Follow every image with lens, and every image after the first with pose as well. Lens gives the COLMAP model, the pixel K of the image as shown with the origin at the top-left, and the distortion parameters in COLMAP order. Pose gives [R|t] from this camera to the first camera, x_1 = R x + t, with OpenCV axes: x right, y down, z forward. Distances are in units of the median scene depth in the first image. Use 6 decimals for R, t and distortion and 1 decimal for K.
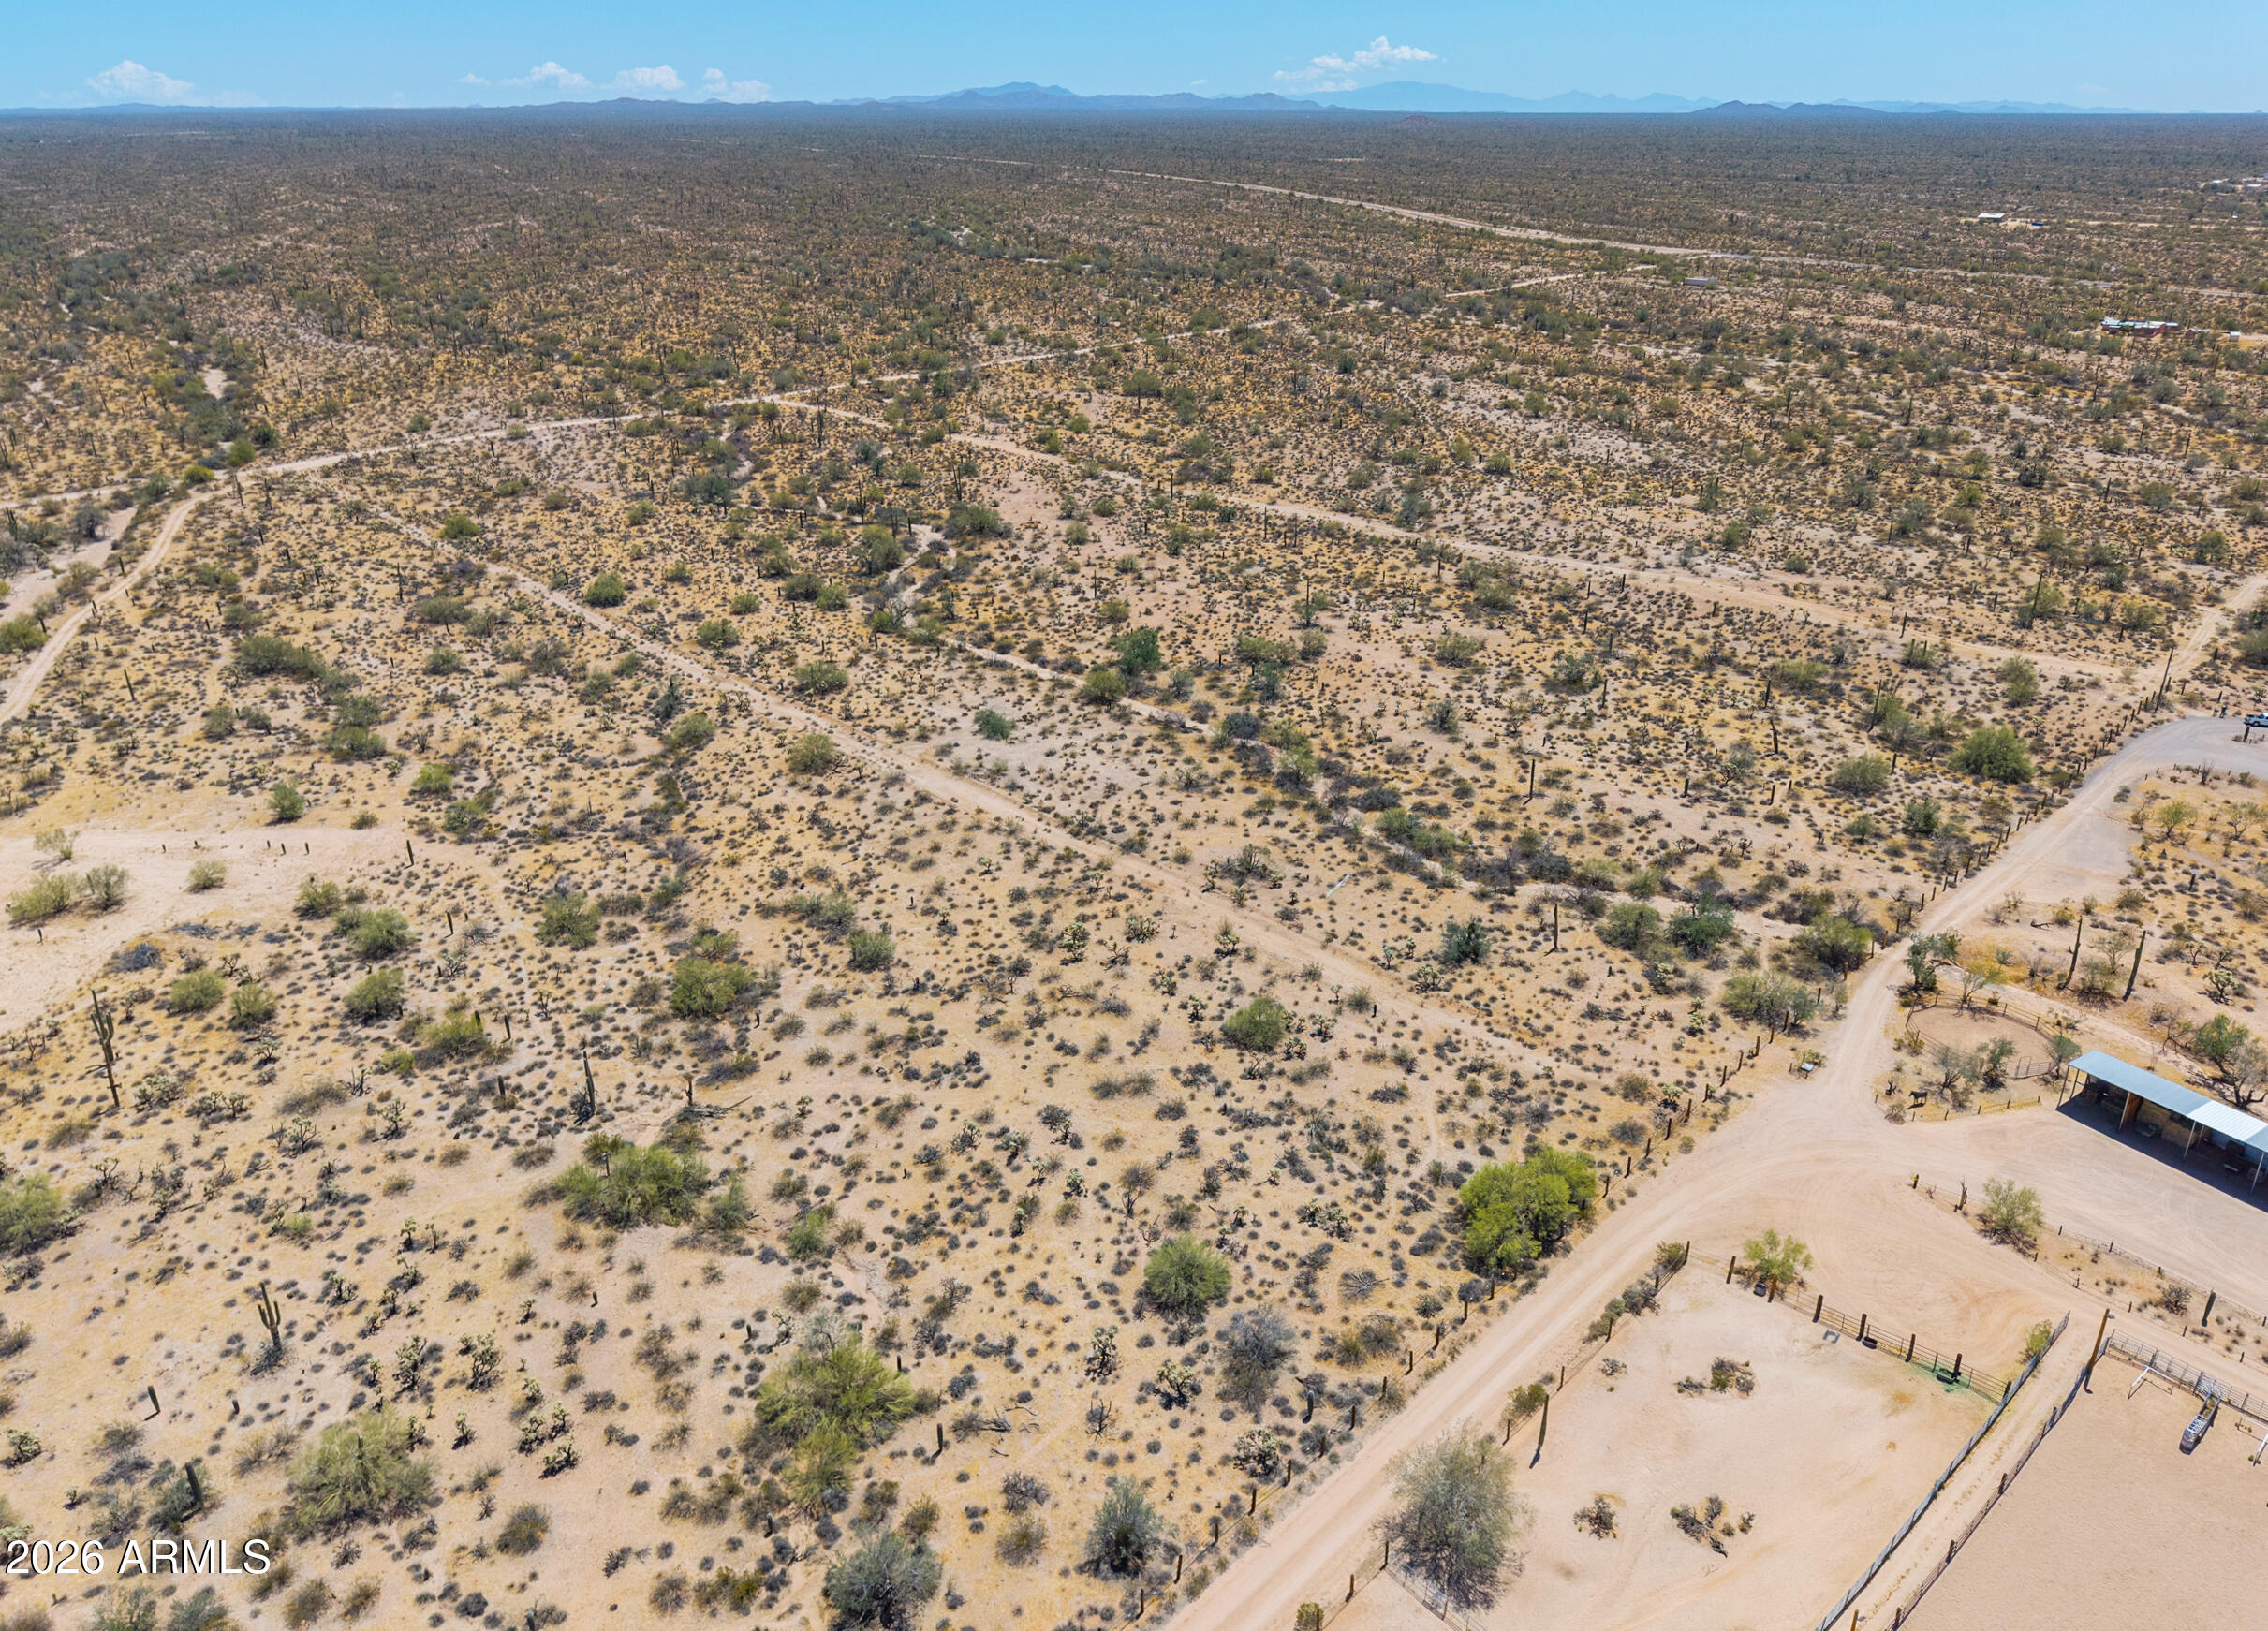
lens RADIAL K [[1562.5, 0, 1161.5], [0, 1562.5, 816.1], [0, 0, 1]] dist [0.005884, 0.002060]
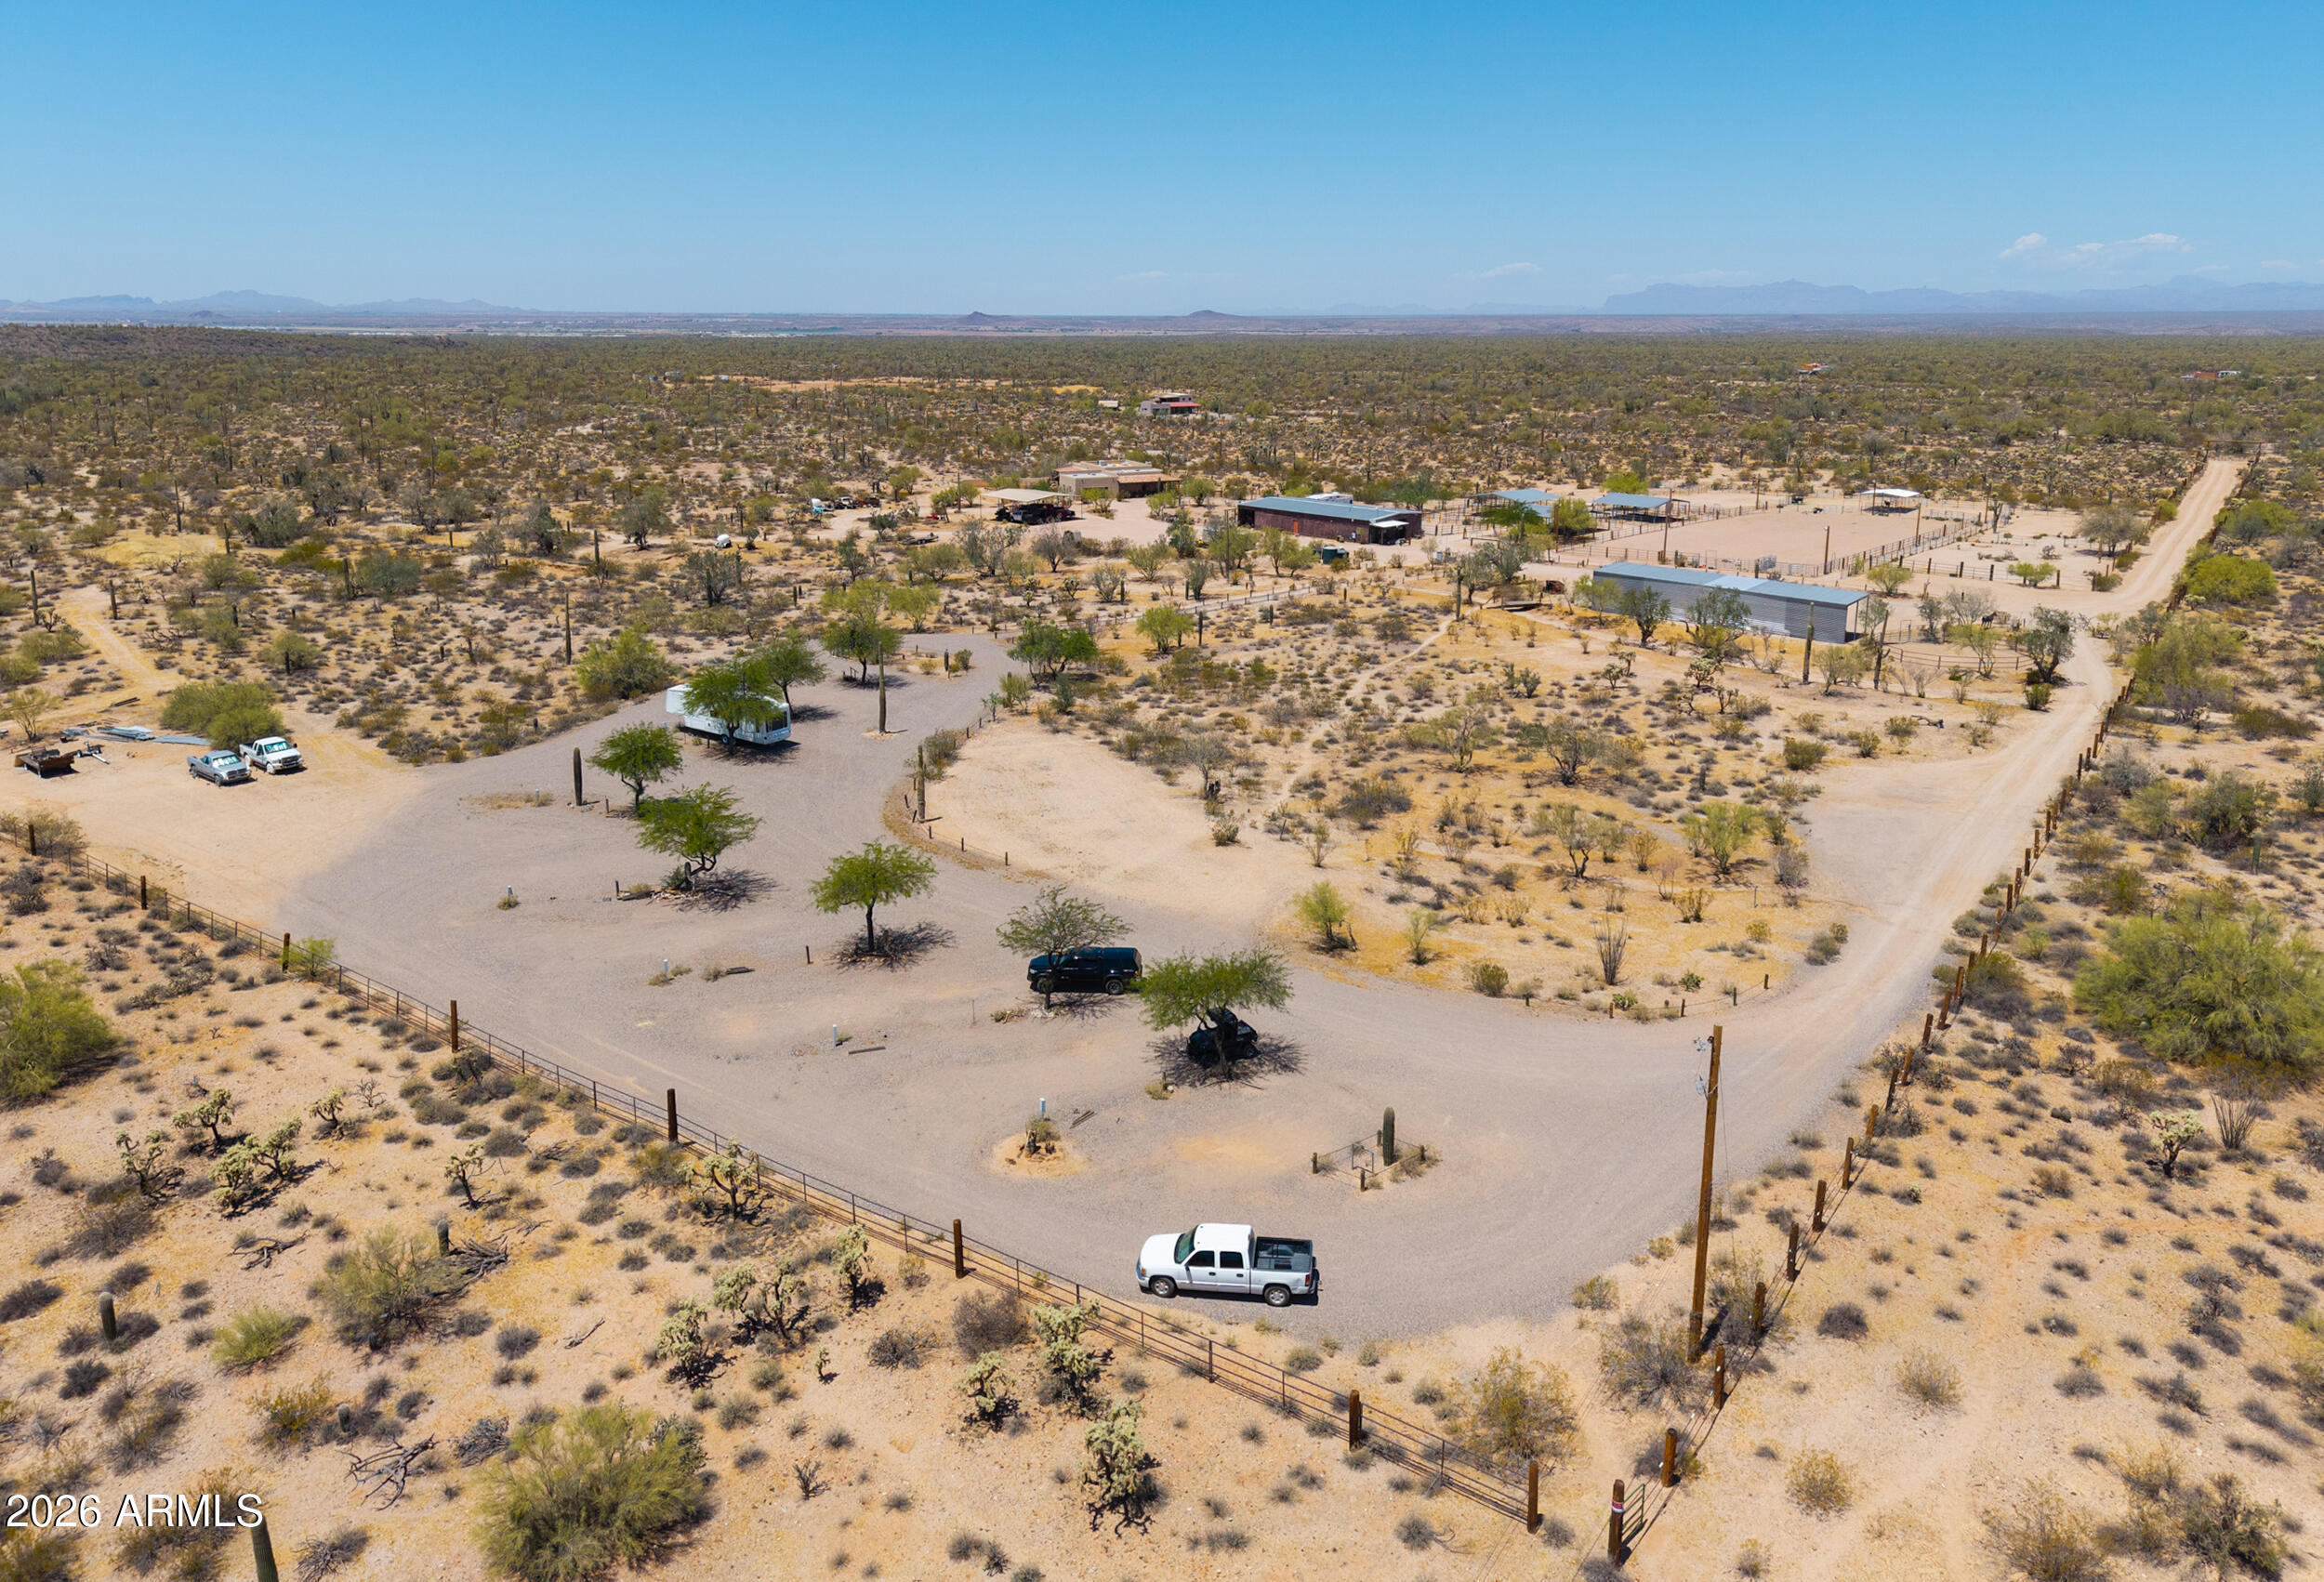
lens RADIAL K [[1547.5, 0, 1162.0], [0, 1547.5, 791.0], [0, 0, 1]] dist [0.002885, -0.002550]
pose [[-0.990610, 0.039523, -0.130880, 0.920656], [-0.056452, 0.753636, 0.654863, -0.306602], [0.124518, 0.656102, -0.744329, 1.388588]]
